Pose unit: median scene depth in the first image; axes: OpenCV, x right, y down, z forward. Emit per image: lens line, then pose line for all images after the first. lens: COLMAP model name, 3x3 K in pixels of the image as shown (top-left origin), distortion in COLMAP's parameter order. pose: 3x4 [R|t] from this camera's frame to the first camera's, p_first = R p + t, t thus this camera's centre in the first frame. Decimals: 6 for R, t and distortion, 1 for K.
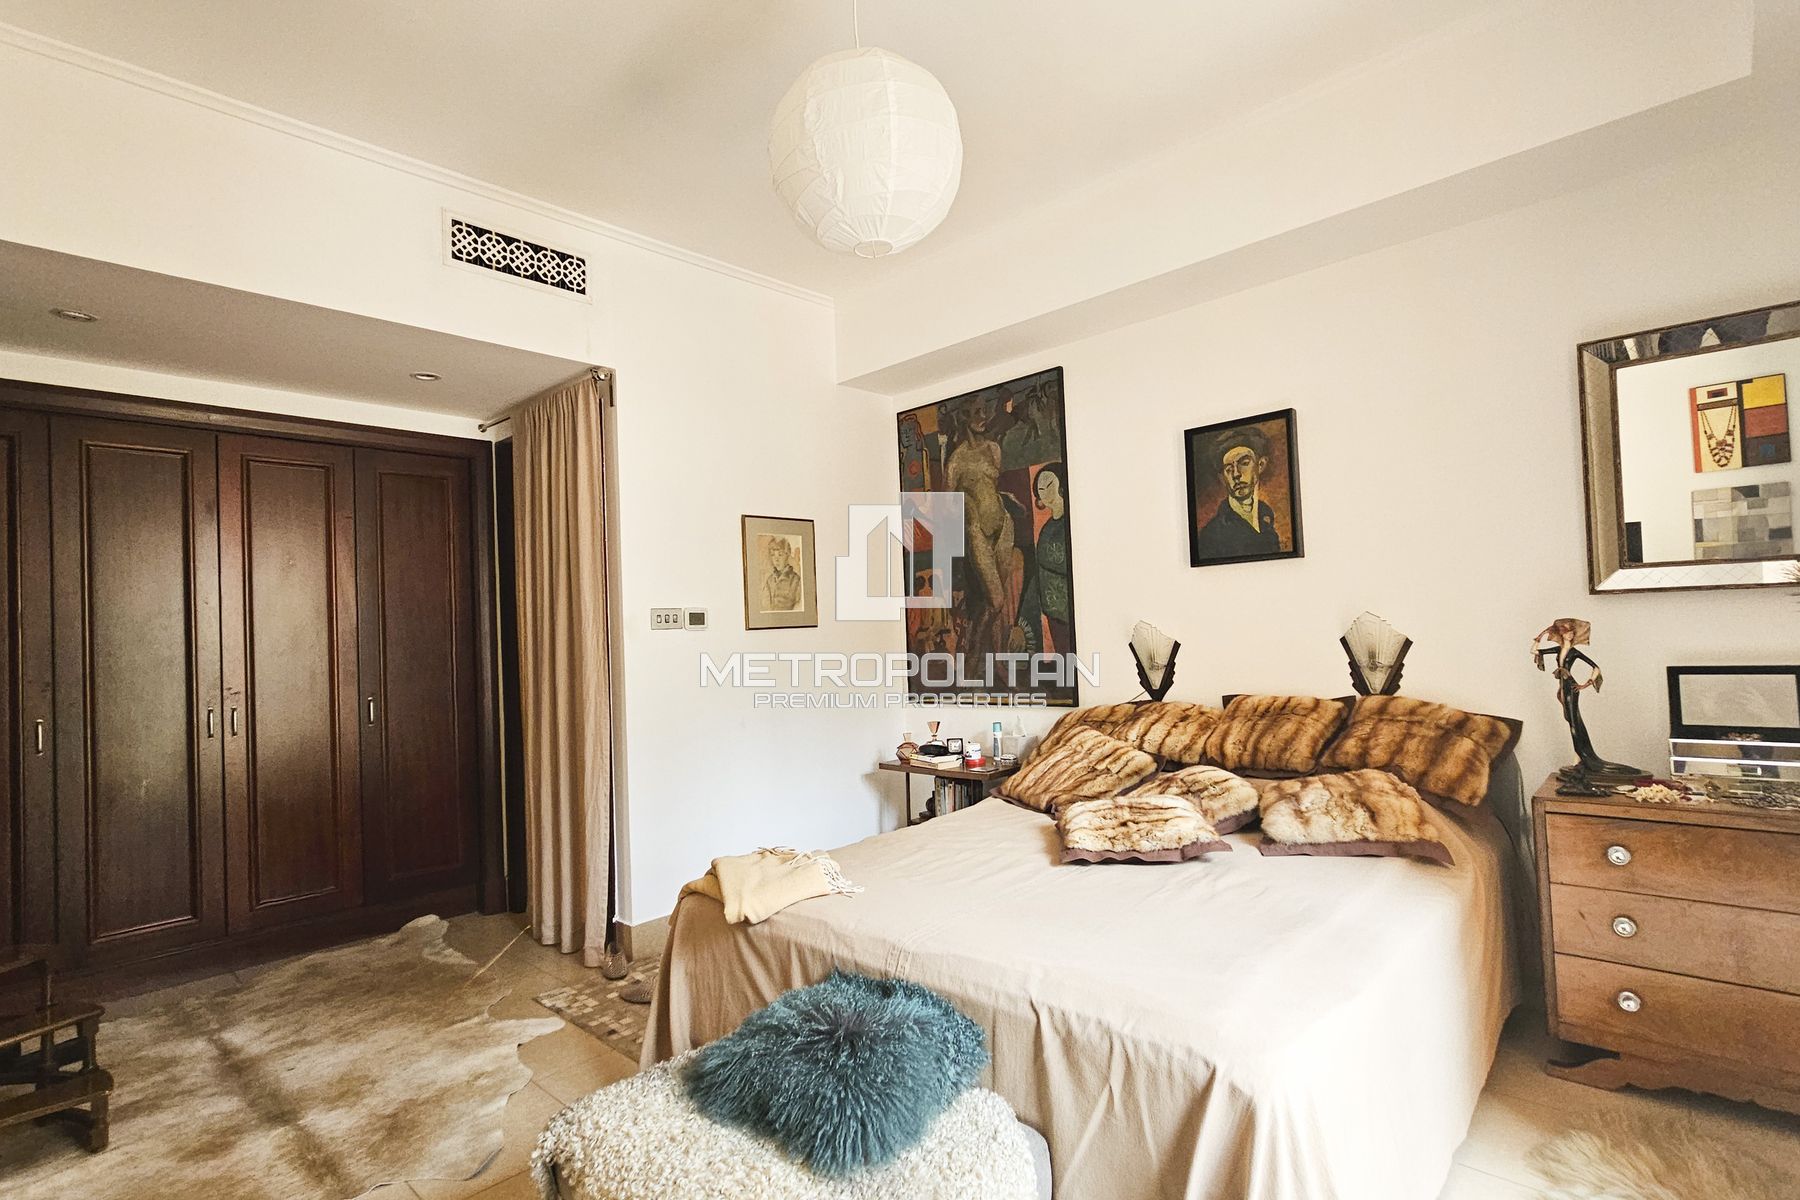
lens RADIAL K [[869.4, 0, 902.3], [0, 869.4, 599.9], [0, 0, 1]] dist [-0.010623, -0.000557]
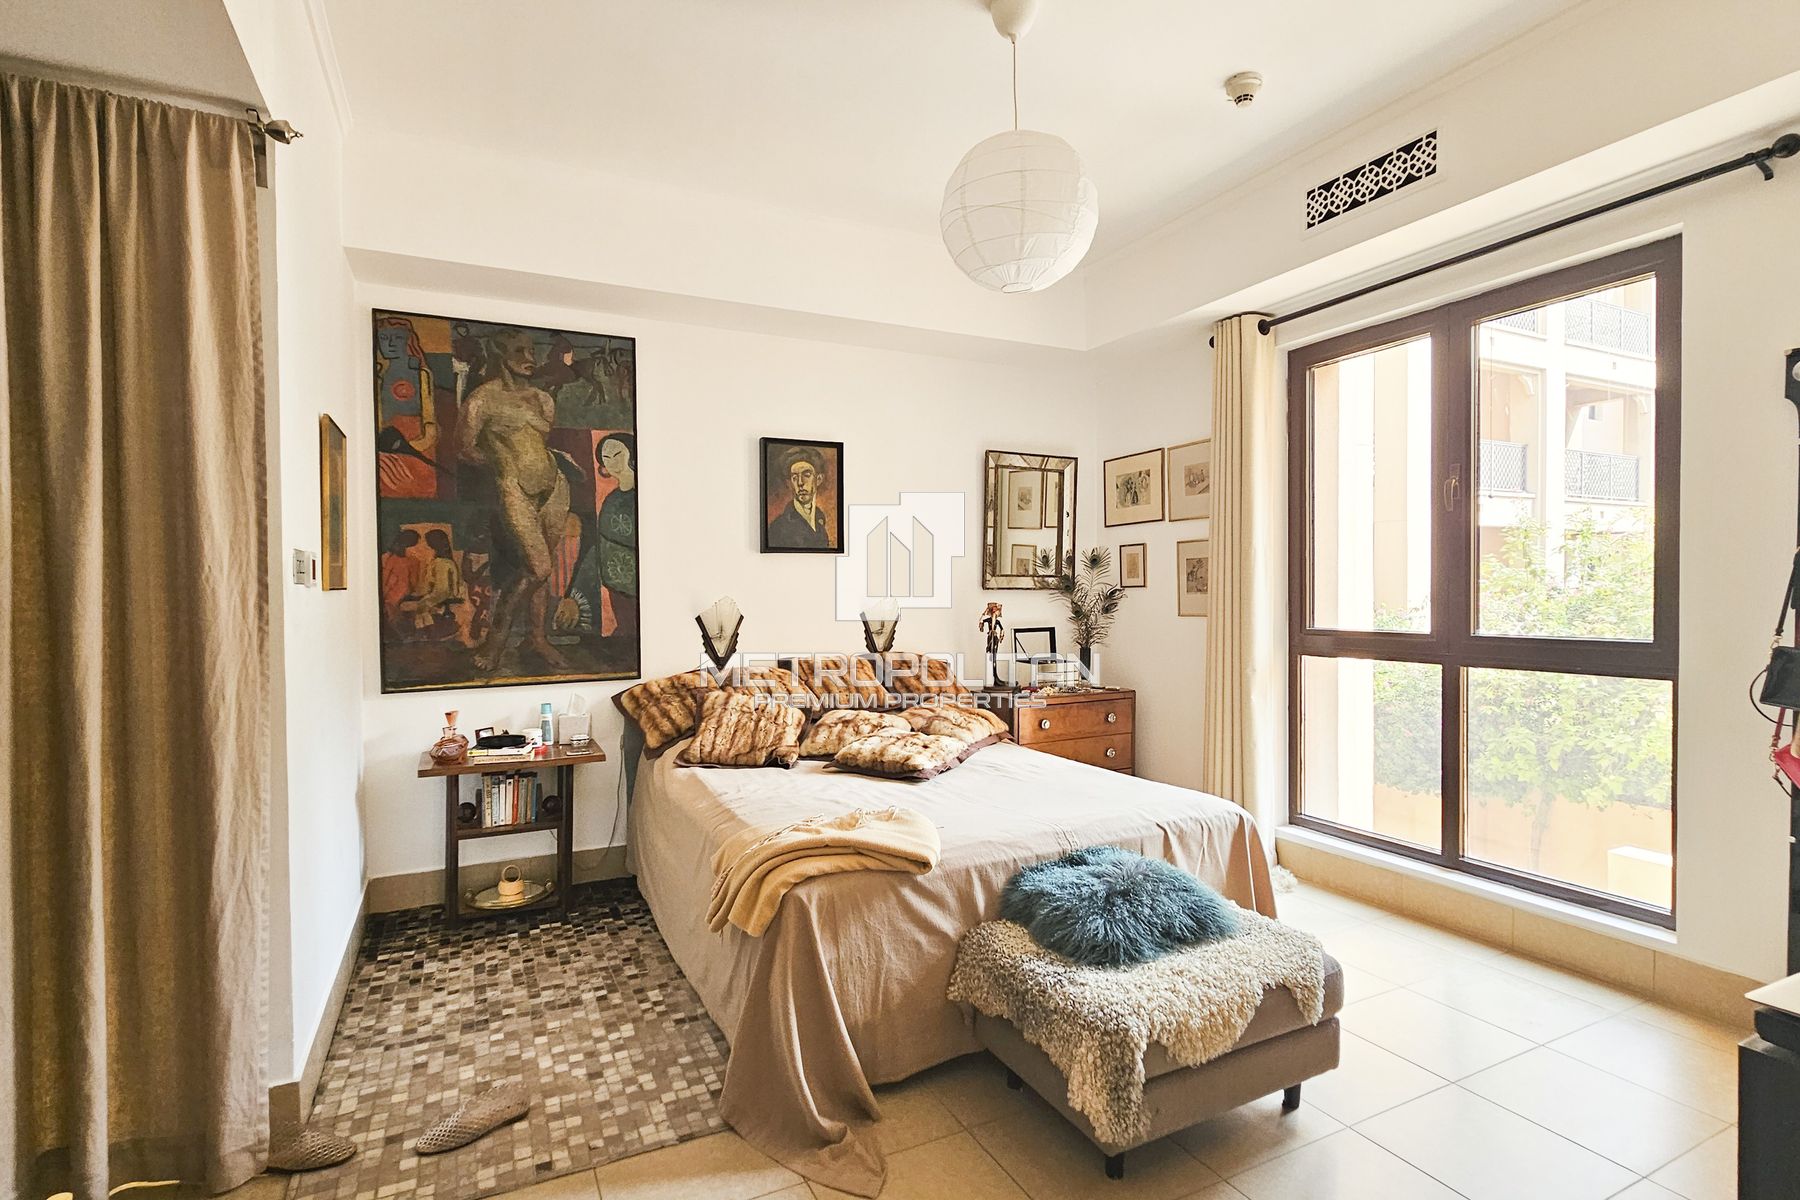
lens RADIAL K [[869.4, 0, 903.1], [0, 869.4, 603.0], [0, 0, 1]] dist [-0.010623, -0.000557]
pose [[0.345423, 0.021169, 0.938208, -0.638749], [-0.045086, 0.998965, -0.005940, 0.026371], [-0.937363, -0.040248, 0.346020, 0.355601]]
